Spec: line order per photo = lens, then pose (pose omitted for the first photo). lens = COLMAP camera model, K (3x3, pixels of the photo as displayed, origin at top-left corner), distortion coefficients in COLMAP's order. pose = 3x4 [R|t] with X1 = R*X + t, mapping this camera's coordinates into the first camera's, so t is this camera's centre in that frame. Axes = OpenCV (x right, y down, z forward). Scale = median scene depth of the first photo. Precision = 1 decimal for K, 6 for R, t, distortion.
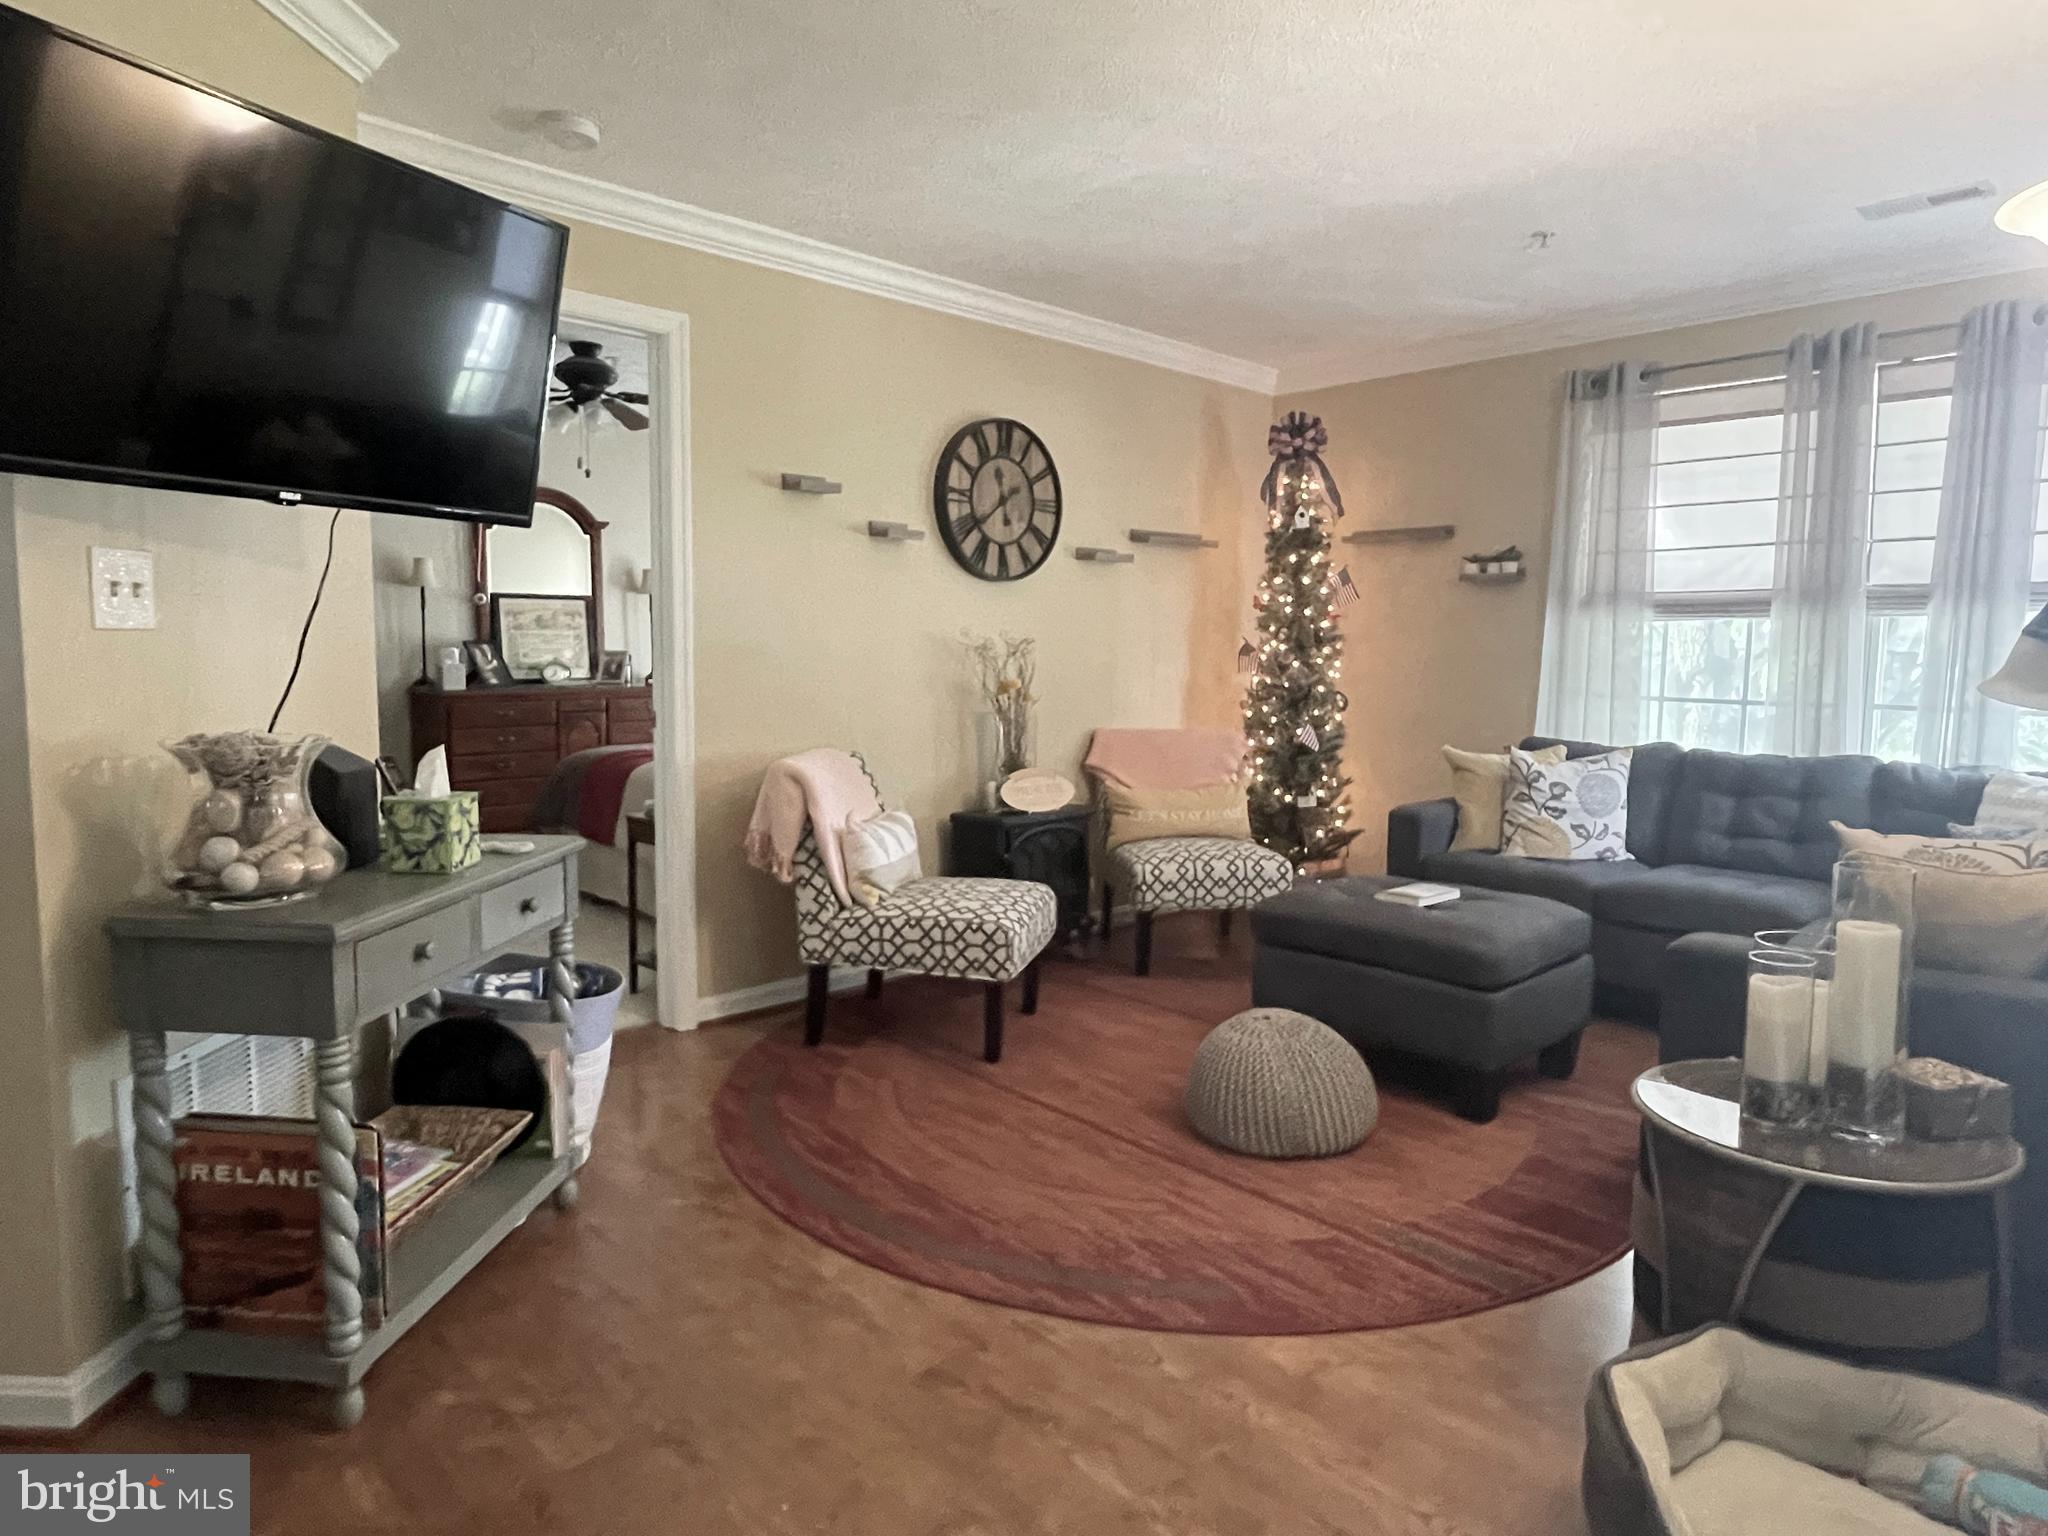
lens RADIAL K [[1212.8, 0, 1014.9], [0, 1212.8, 758.1], [0, 0, 1]] dist [-0.004493, -0.002449]
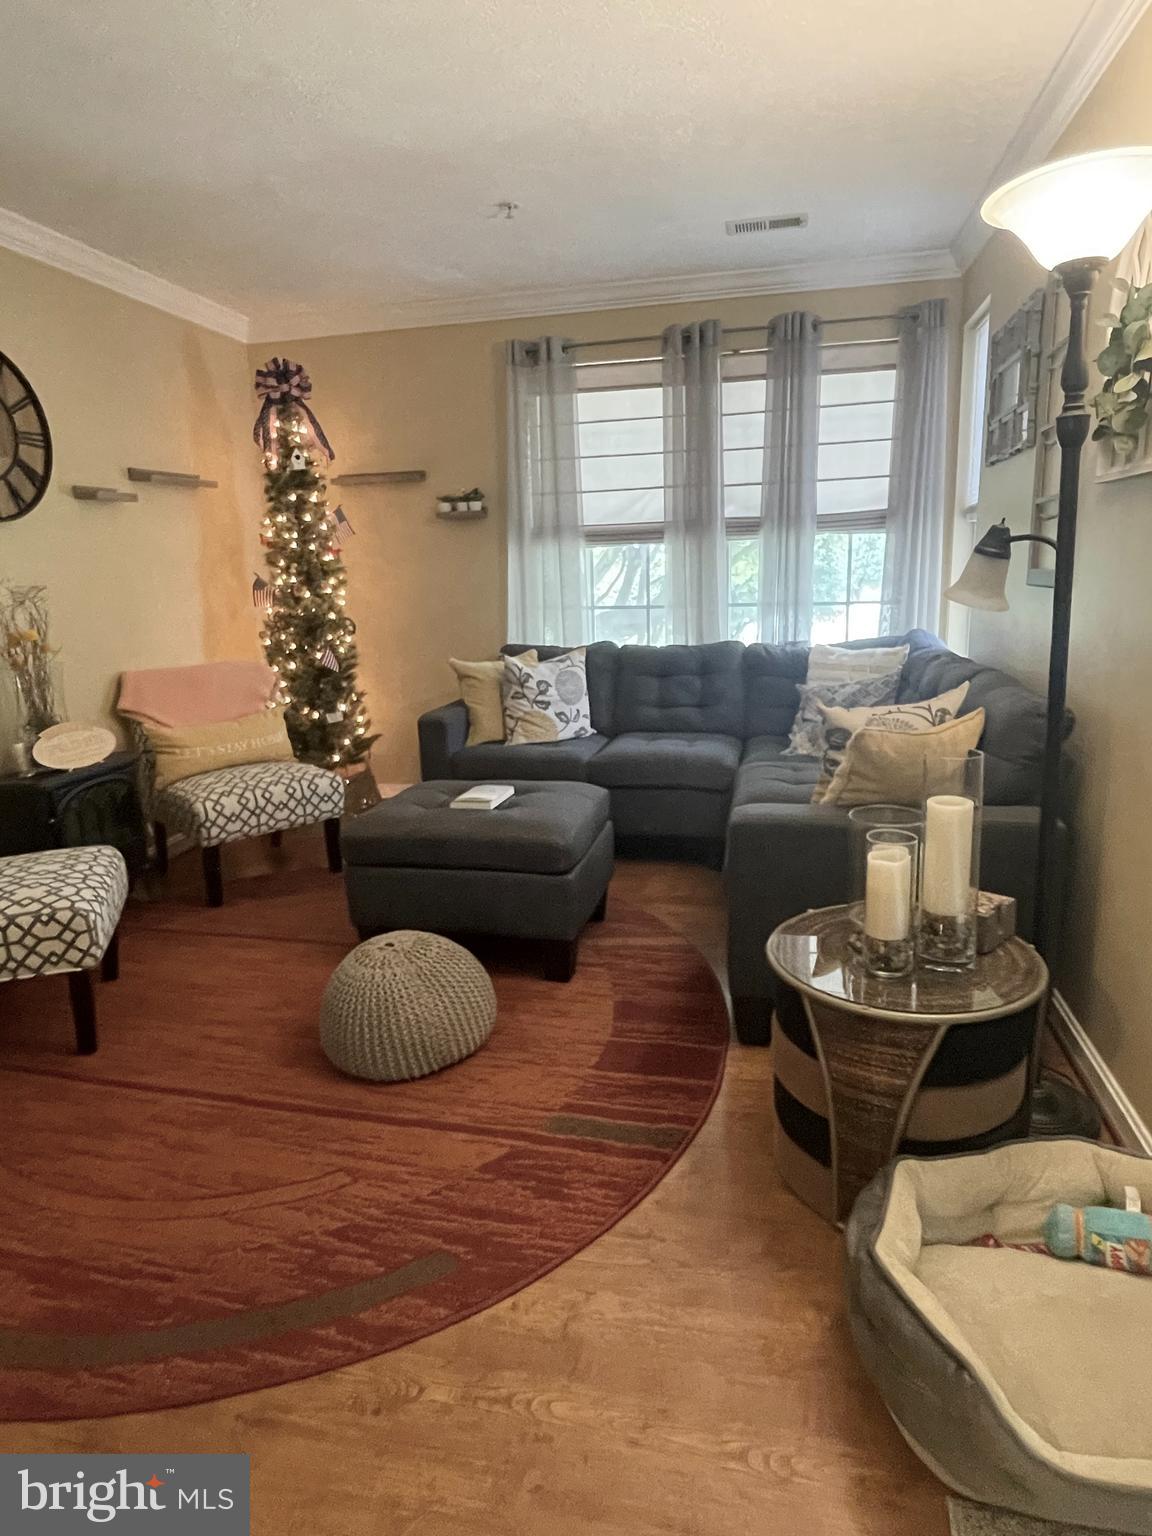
lens RADIAL K [[909.6, 0, 579.0], [0, 909.6, 756.2], [0, 0, 1]] dist [-0.004493, -0.002449]
pose [[0.830501, -0.148342, 0.536902, -0.037568], [0.088811, 0.986820, 0.135276, -0.026583], [-0.549892, -0.064664, 0.832729, 0.187979]]
